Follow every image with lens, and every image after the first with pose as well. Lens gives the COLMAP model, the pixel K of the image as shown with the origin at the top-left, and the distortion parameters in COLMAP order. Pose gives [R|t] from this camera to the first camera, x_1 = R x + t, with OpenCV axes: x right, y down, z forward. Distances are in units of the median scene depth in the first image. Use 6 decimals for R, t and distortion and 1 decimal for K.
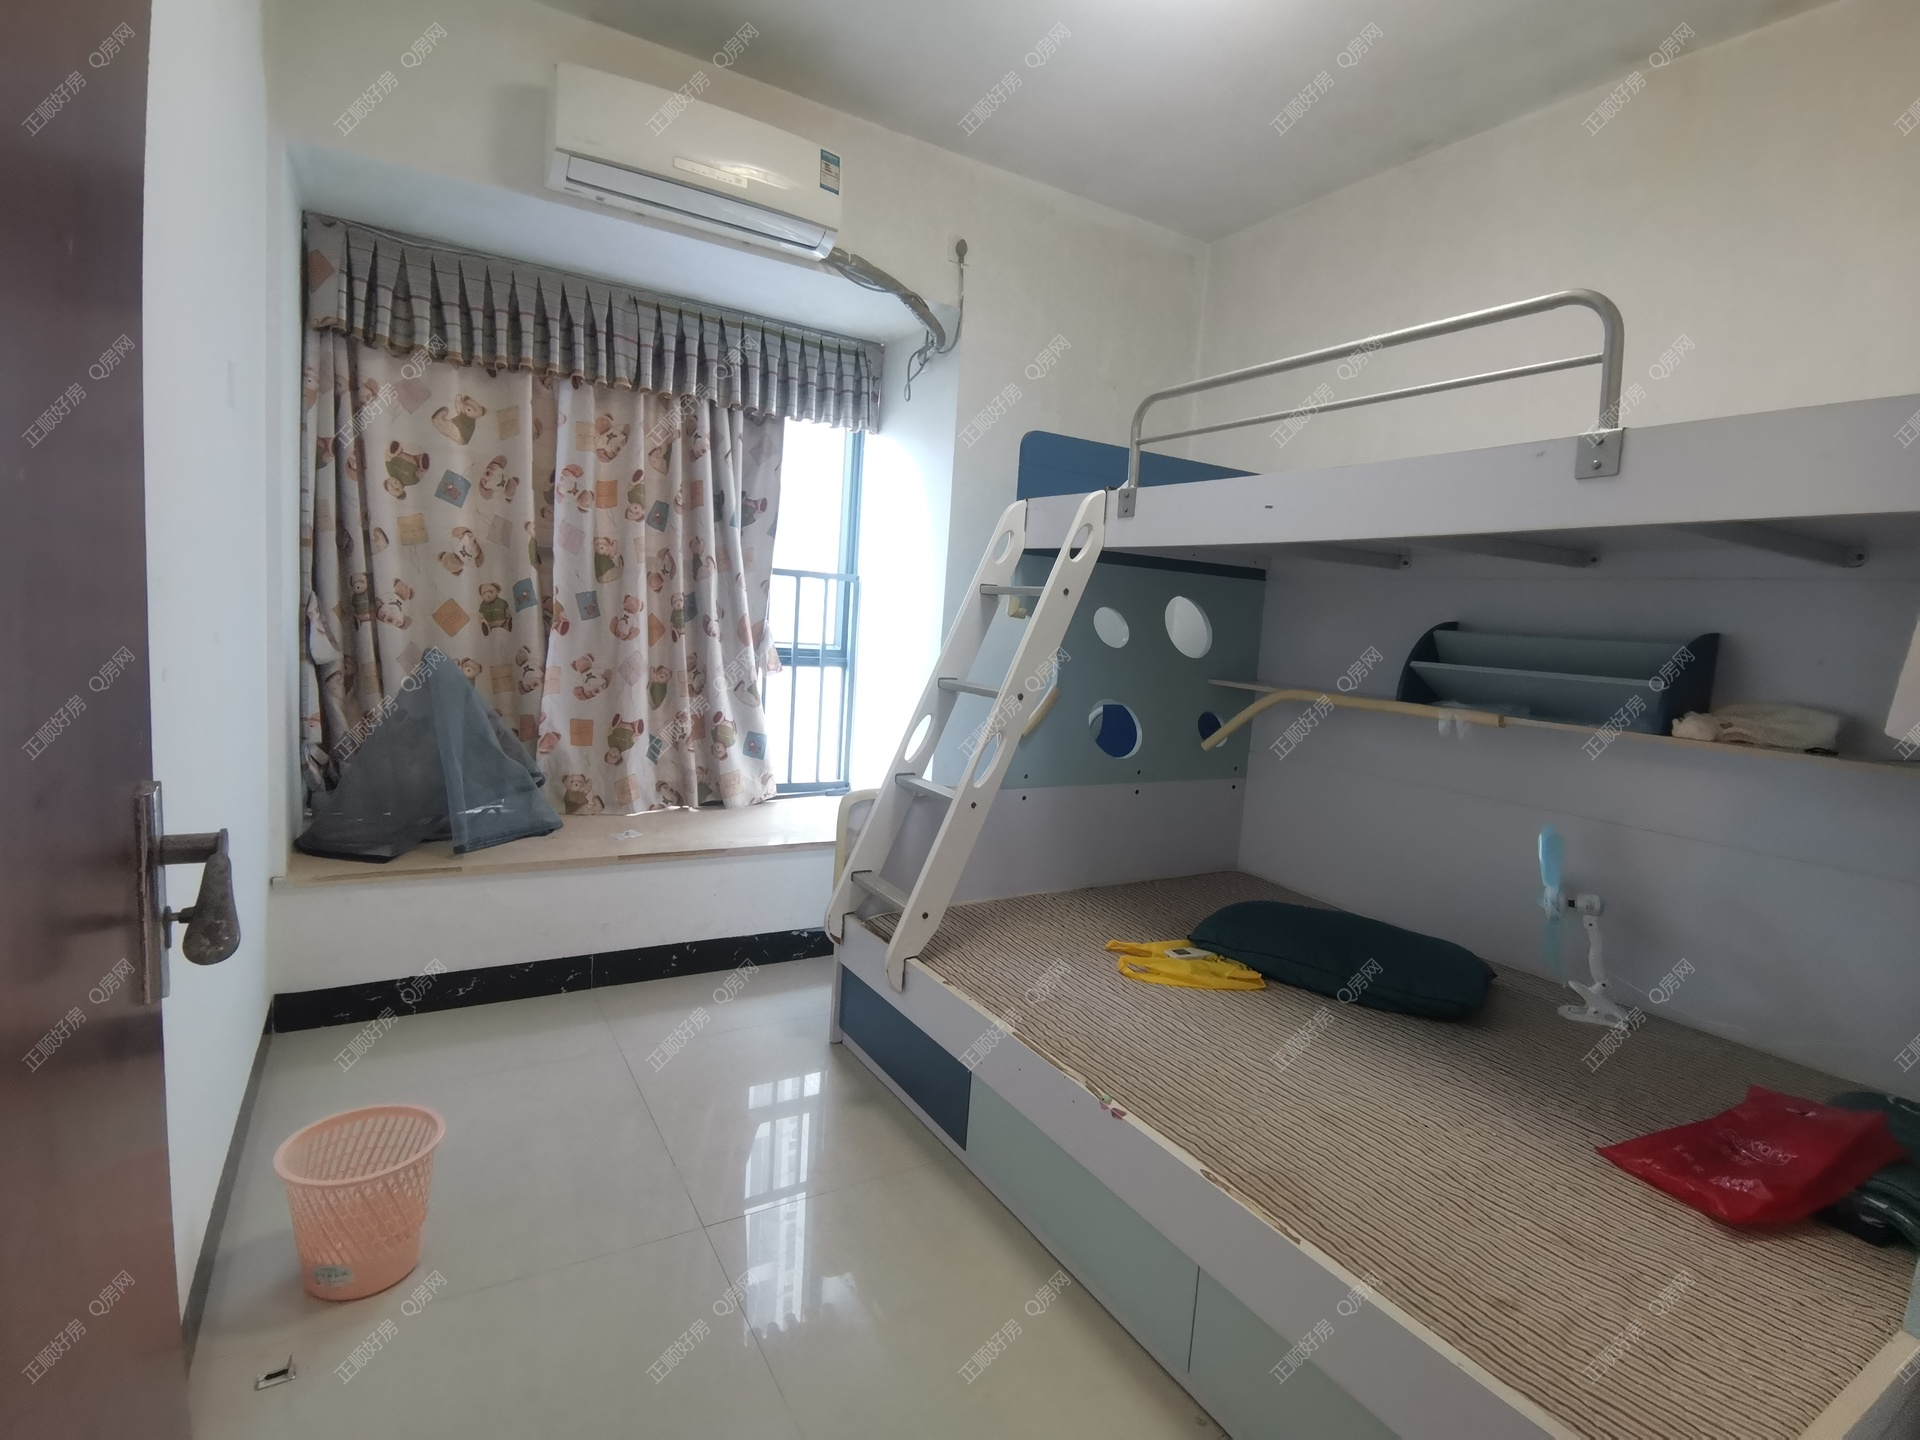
lens RADIAL K [[941.1, 0, 958.7], [0, 941.1, 727.4], [0, 0, 1]] dist [-0.002542, 0.001813]
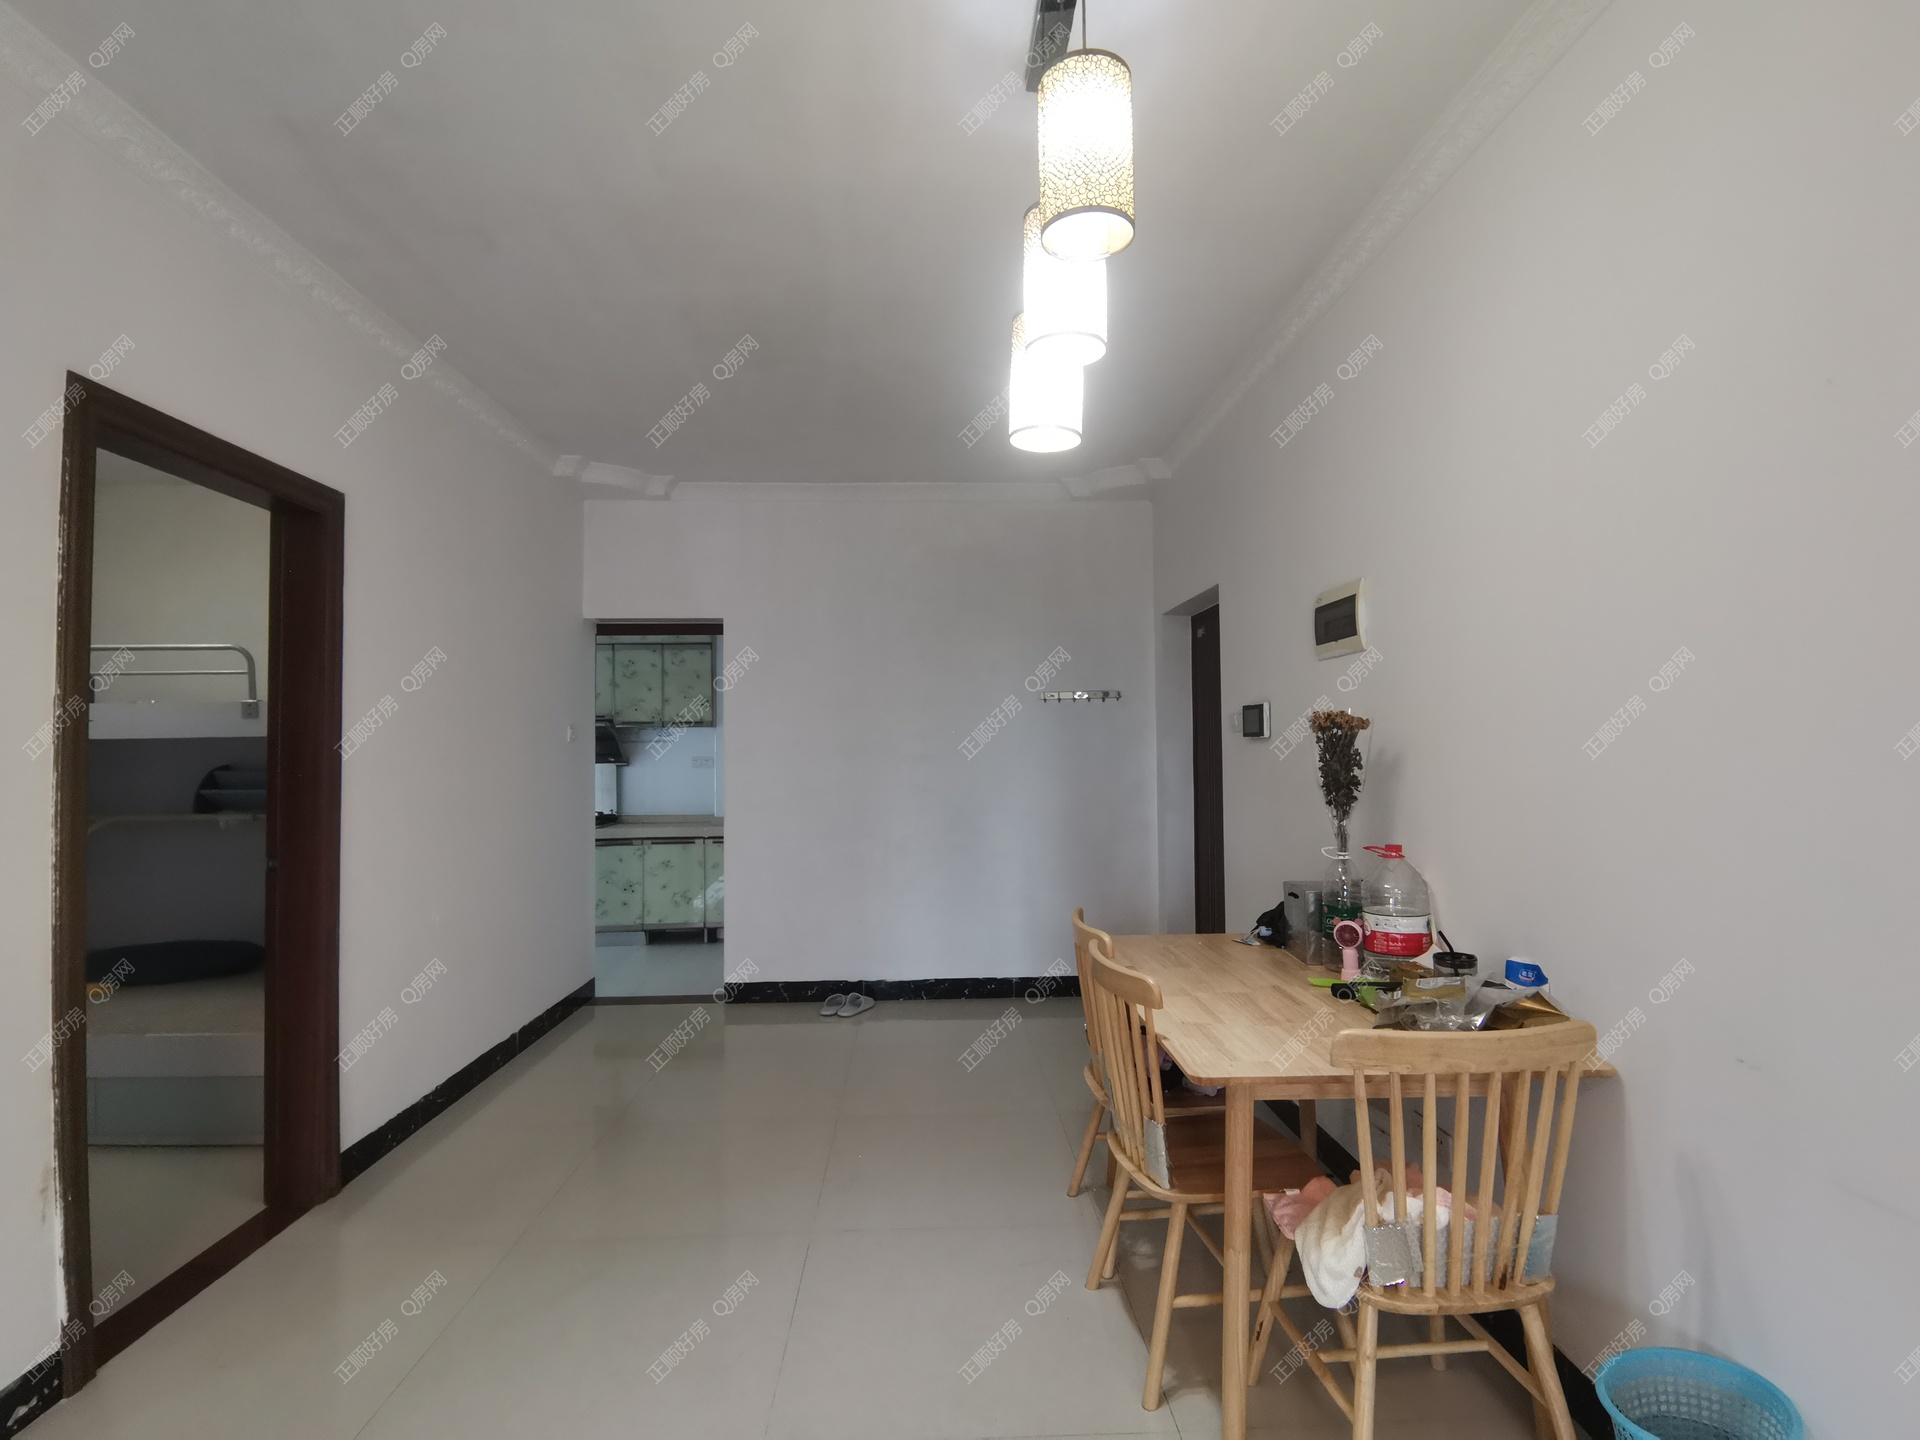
lens RADIAL K [[941.1, 0, 956.7], [0, 941.1, 728.0], [0, 0, 1]] dist [-0.002542, 0.001813]
pose [[0.488356, -0.042971, 0.871586, -0.369136], [0.132360, 0.990878, -0.025311, 0.048356], [-0.862548, 0.127724, 0.489589, -1.141940]]
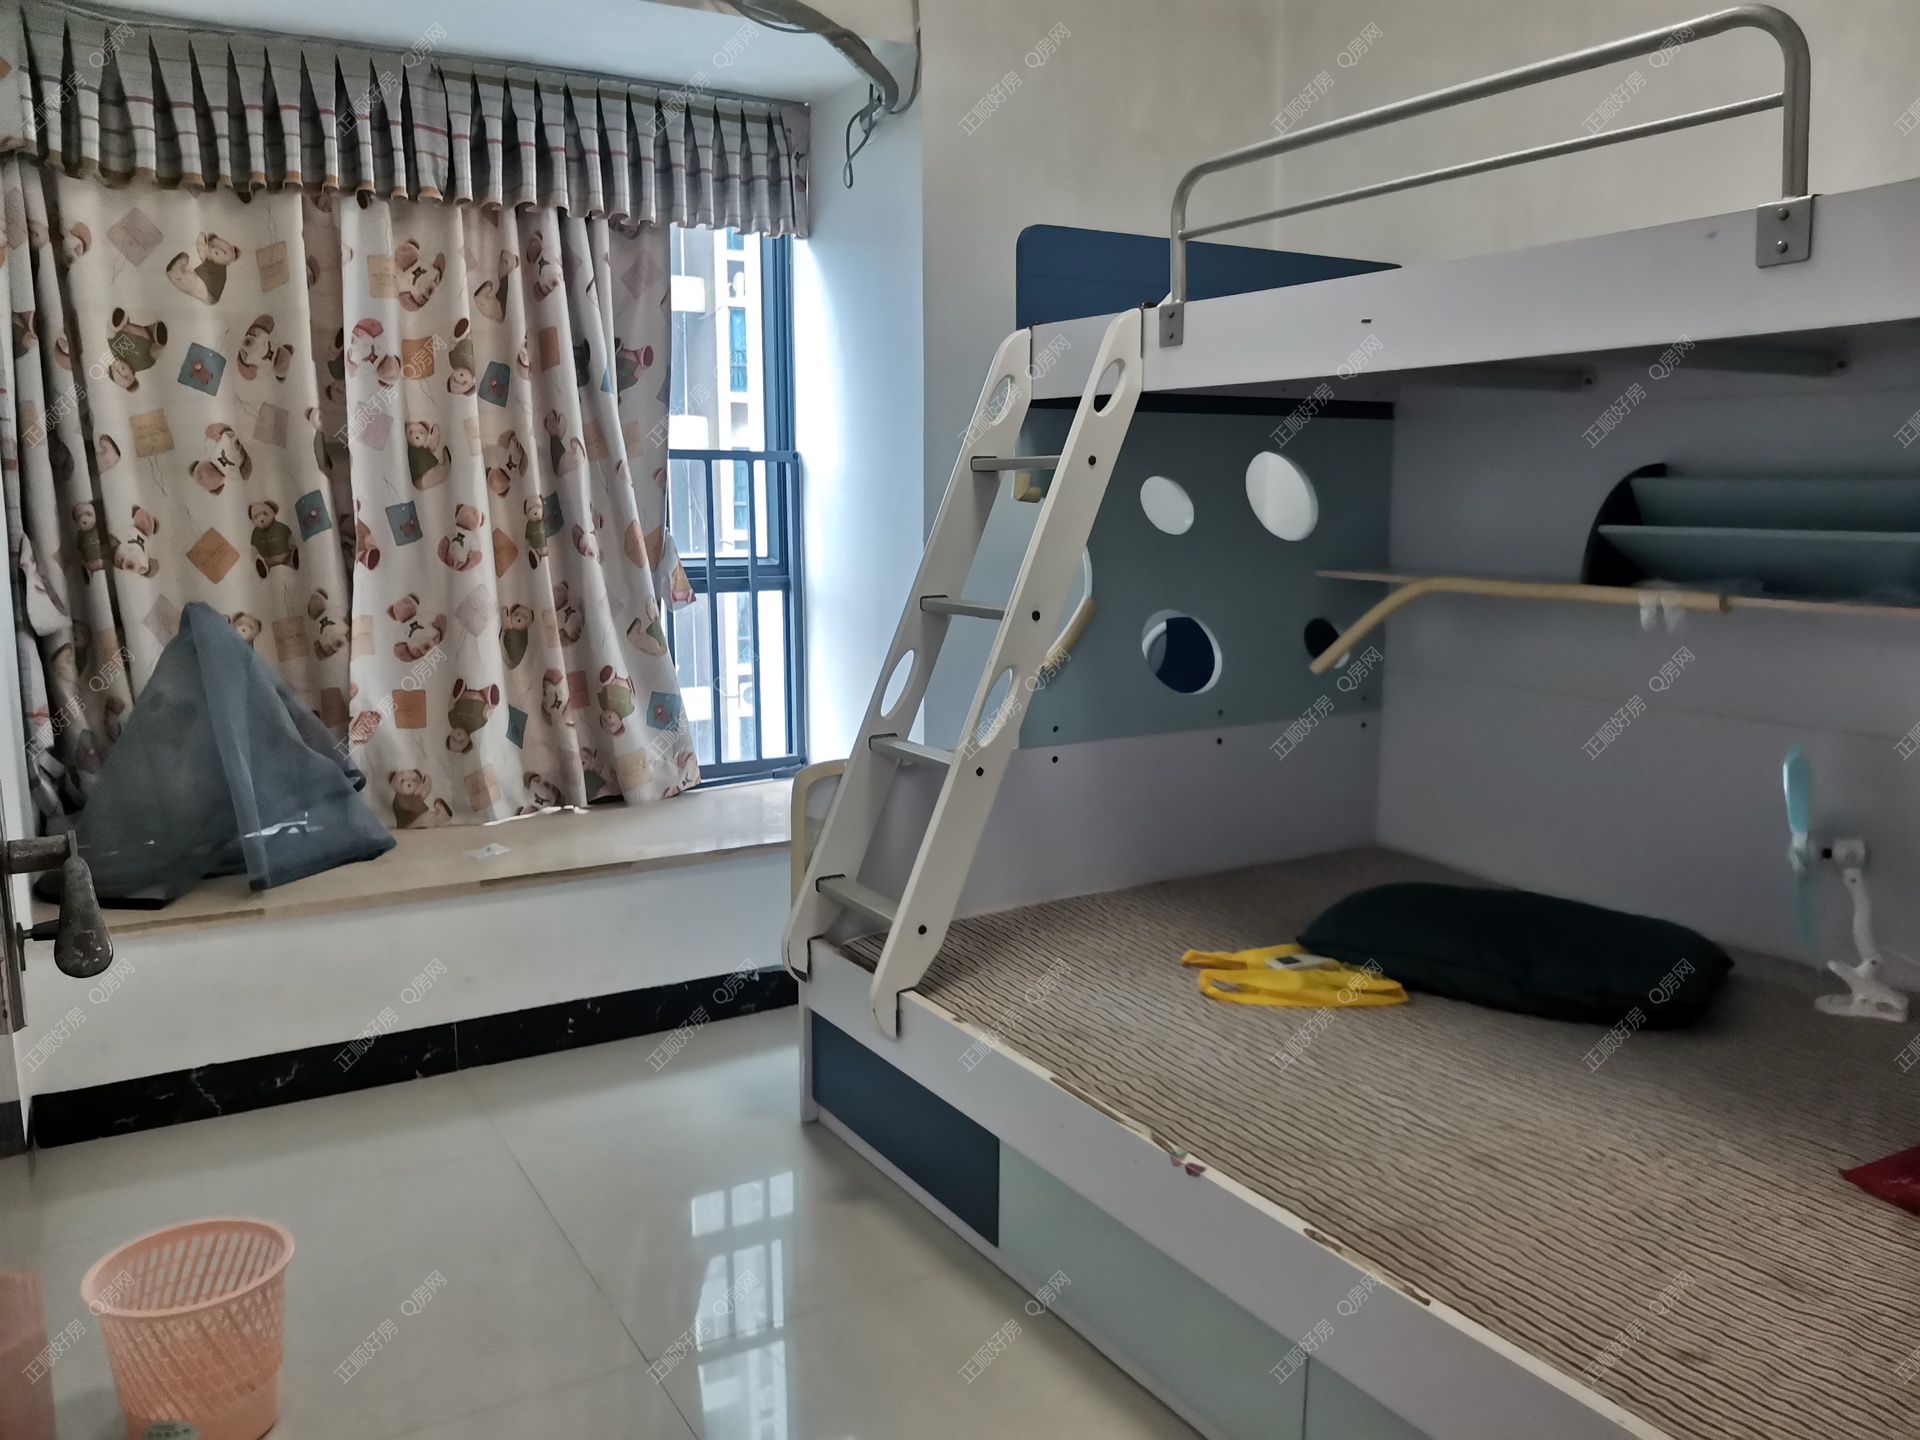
lens RADIAL K [[1470.1, 0, 970.9], [0, 1470.1, 726.4], [0, 0, 1]] dist [0.012480, -0.054065]
pose [[0.997748, -0.066970, -0.003745, 0.014121], [0.067065, 0.996989, 0.038936, 0.004405], [0.001127, -0.039099, 0.999235, -0.093501]]
